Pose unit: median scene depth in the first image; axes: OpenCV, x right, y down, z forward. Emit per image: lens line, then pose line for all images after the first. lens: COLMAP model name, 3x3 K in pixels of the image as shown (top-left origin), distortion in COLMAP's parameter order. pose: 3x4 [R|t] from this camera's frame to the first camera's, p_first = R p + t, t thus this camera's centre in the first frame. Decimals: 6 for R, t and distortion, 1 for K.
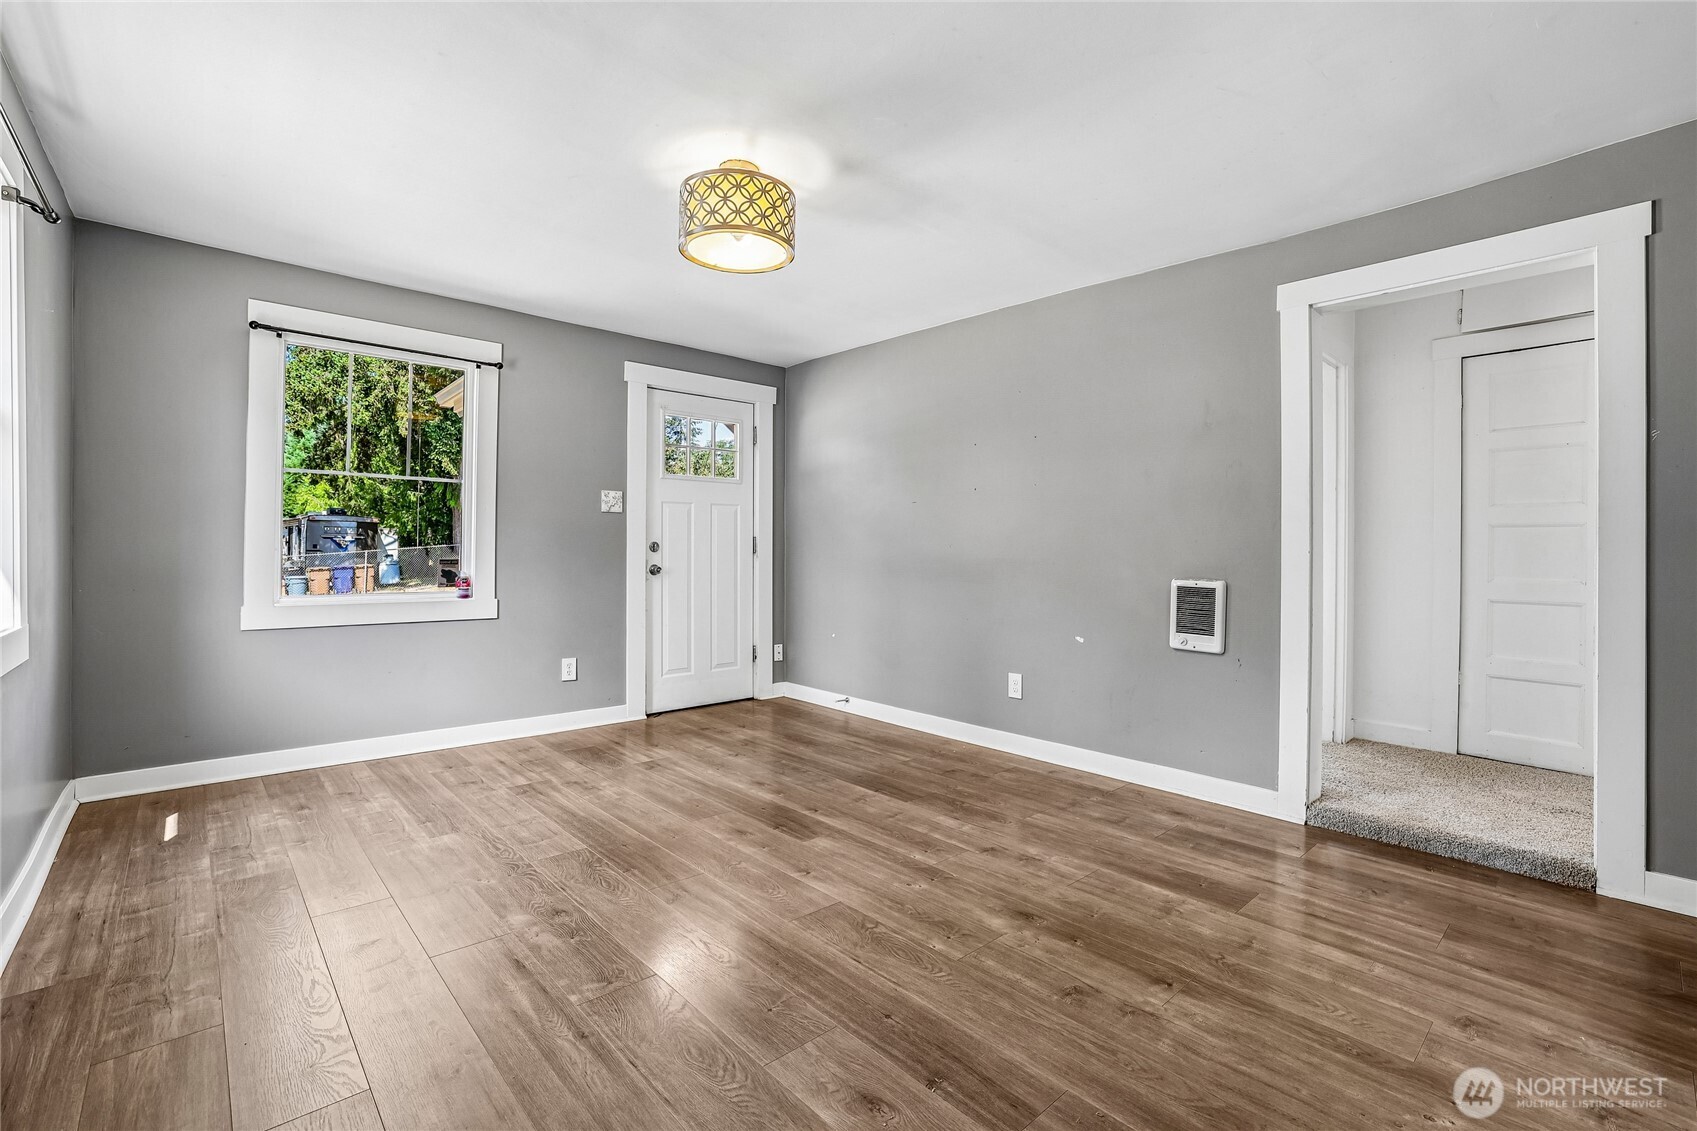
lens RADIAL K [[756.3, 0, 846.1], [0, 756.3, 556.2], [0, 0, 1]] dist [-0.001448, -0.000020]
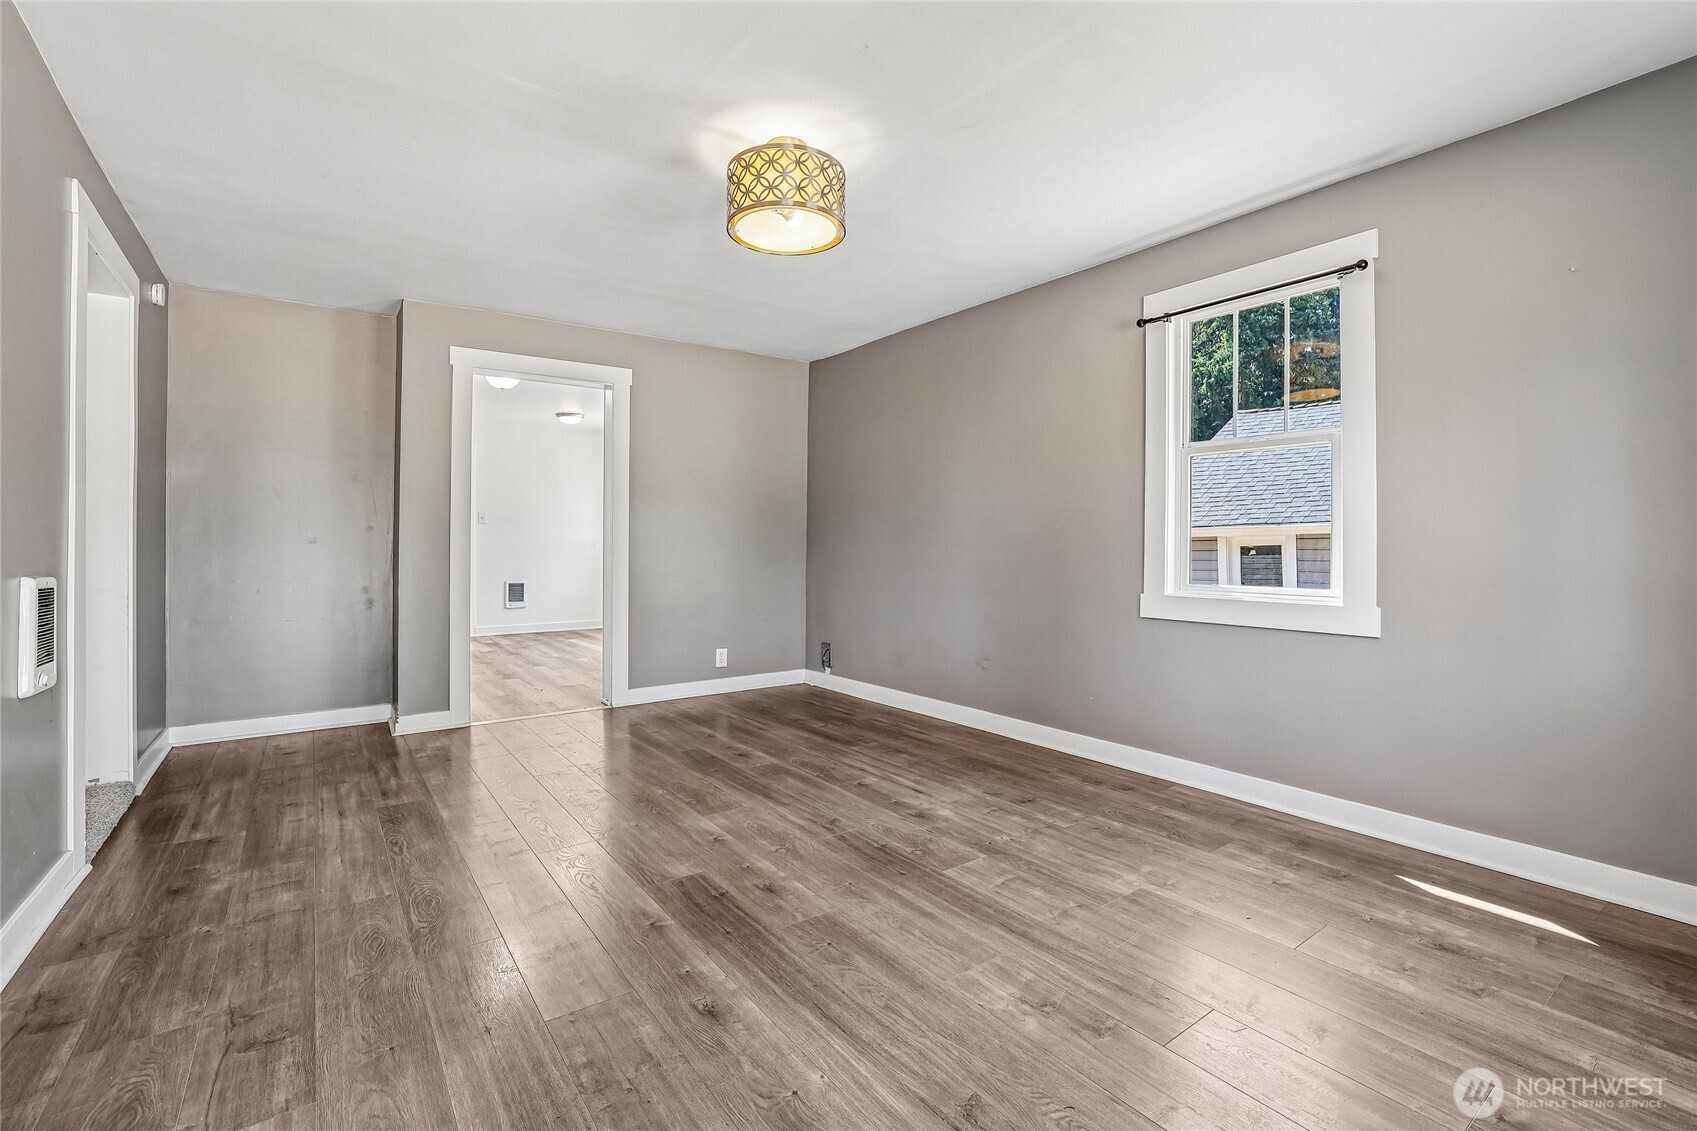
lens RADIAL K [[756.3, 0, 850.7], [0, 756.3, 552.1], [0, 0, 1]] dist [-0.001448, -0.000020]
pose [[-0.994701, -0.007648, 0.102521, -0.304425], [-0.006529, 0.999915, 0.011244, -0.002414], [-0.102599, 0.010515, -0.994667, 1.786297]]
